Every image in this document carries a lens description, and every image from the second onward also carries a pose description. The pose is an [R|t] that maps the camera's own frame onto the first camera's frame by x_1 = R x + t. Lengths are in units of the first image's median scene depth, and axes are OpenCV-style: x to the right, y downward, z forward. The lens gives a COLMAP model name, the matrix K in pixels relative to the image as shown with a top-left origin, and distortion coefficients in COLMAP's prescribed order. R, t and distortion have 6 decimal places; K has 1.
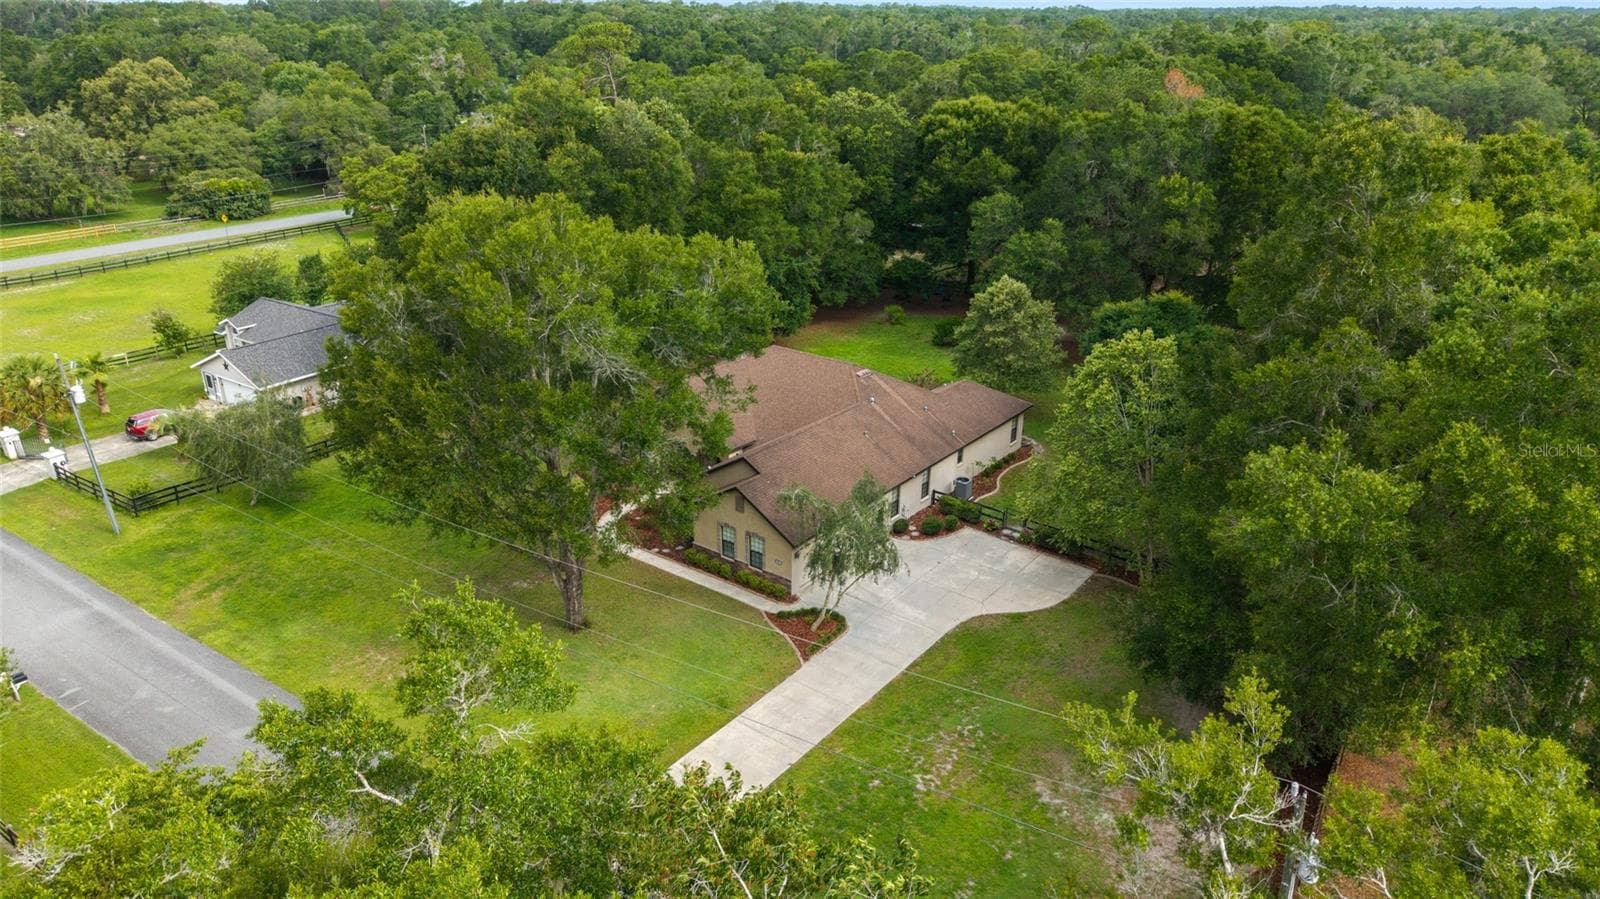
lens RADIAL K [[1097.8, 0, 800.0], [0, 1097.8, 449.5], [0, 0, 1]] dist [-0.002353, -0.000778]
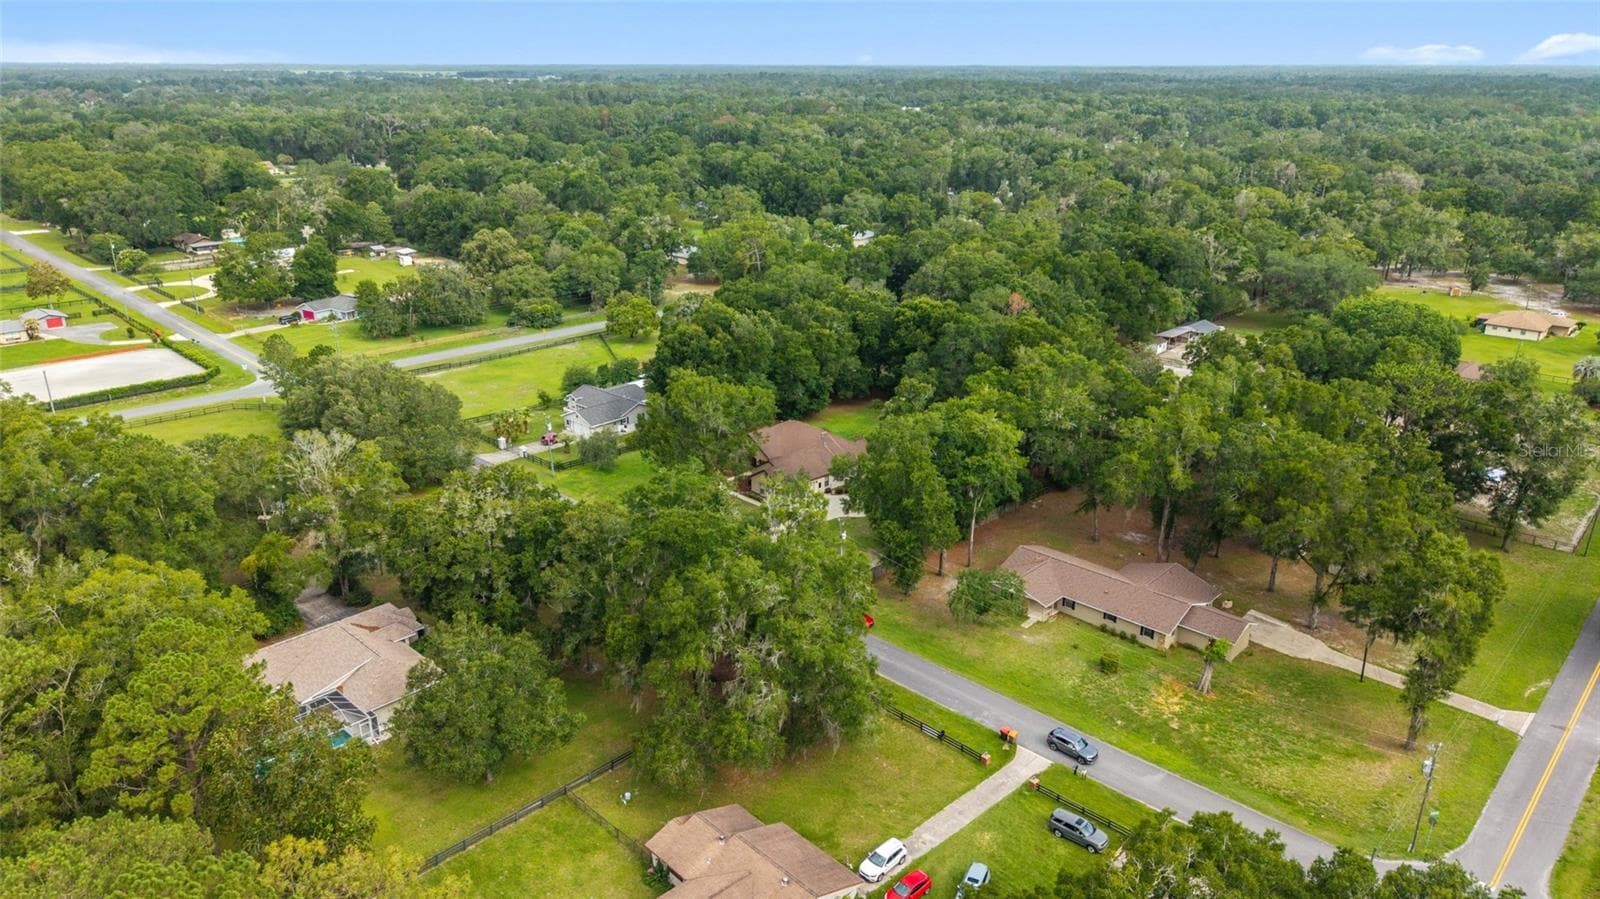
lens RADIAL K [[1097.8, 0, 800.0], [0, 1097.8, 449.5], [0, 0, 1]] dist [-0.002353, -0.000778]
pose [[0.987806, 0.053286, -0.146290, 0.232302], [-0.059301, 0.997552, -0.037067, 0.041488], [0.143956, 0.045290, 0.988547, -0.957212]]
